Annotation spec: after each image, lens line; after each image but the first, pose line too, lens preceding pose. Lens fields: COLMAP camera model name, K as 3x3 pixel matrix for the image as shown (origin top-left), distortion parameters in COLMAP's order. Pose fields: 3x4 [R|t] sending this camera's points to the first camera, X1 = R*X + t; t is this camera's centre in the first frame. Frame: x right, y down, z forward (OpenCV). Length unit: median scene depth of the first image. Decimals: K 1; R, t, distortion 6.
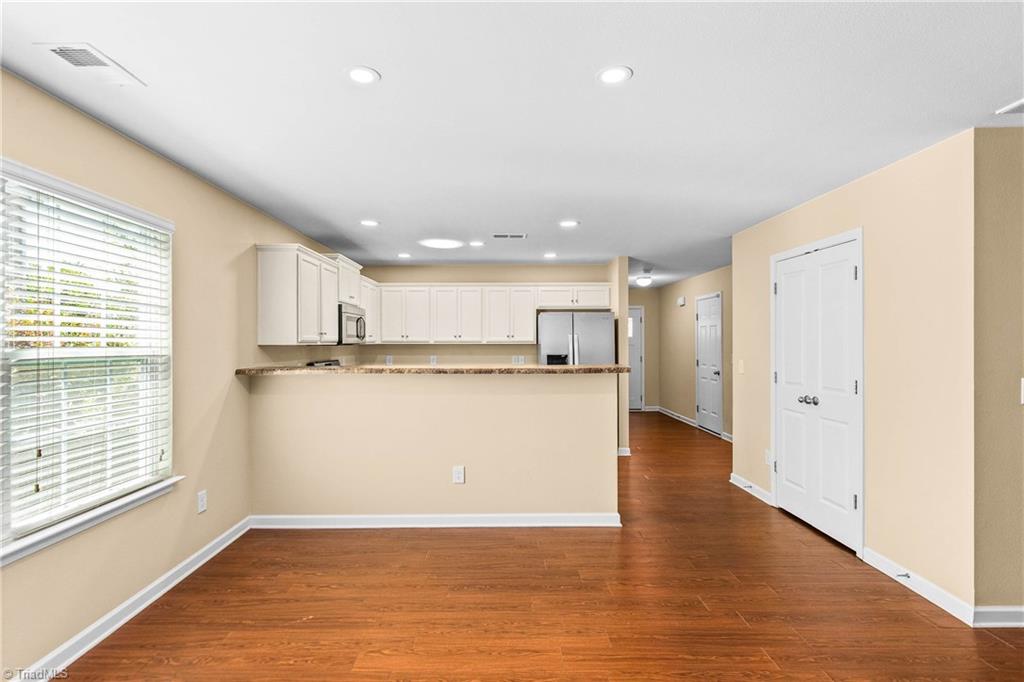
lens RADIAL K [[482.9, 0, 494.6], [0, 482.9, 342.5], [0, 0, 1]] dist [0.001647, 0.000202]
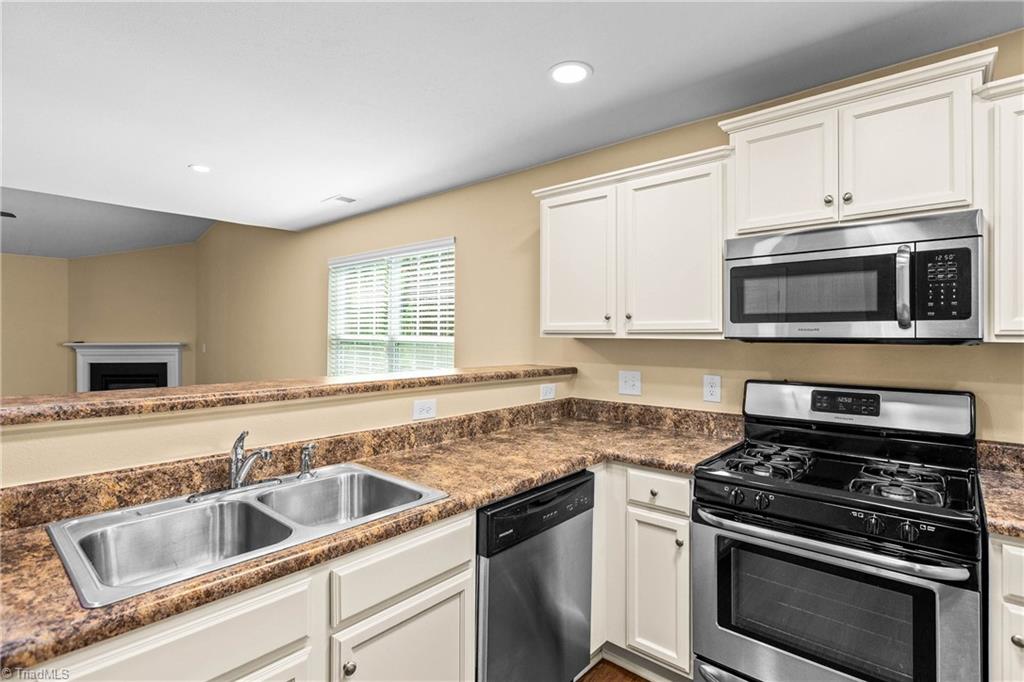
lens RADIAL K [[509.0, 0, 510.2], [0, 509.0, 333.8], [0, 0, 1]] dist [-0.001740, -0.000502]
pose [[-0.663805, 0.005037, -0.747888, 0.169106], [-0.000829, 0.999972, 0.007470, -0.005651], [0.747905, 0.005578, -0.663783, 1.540858]]
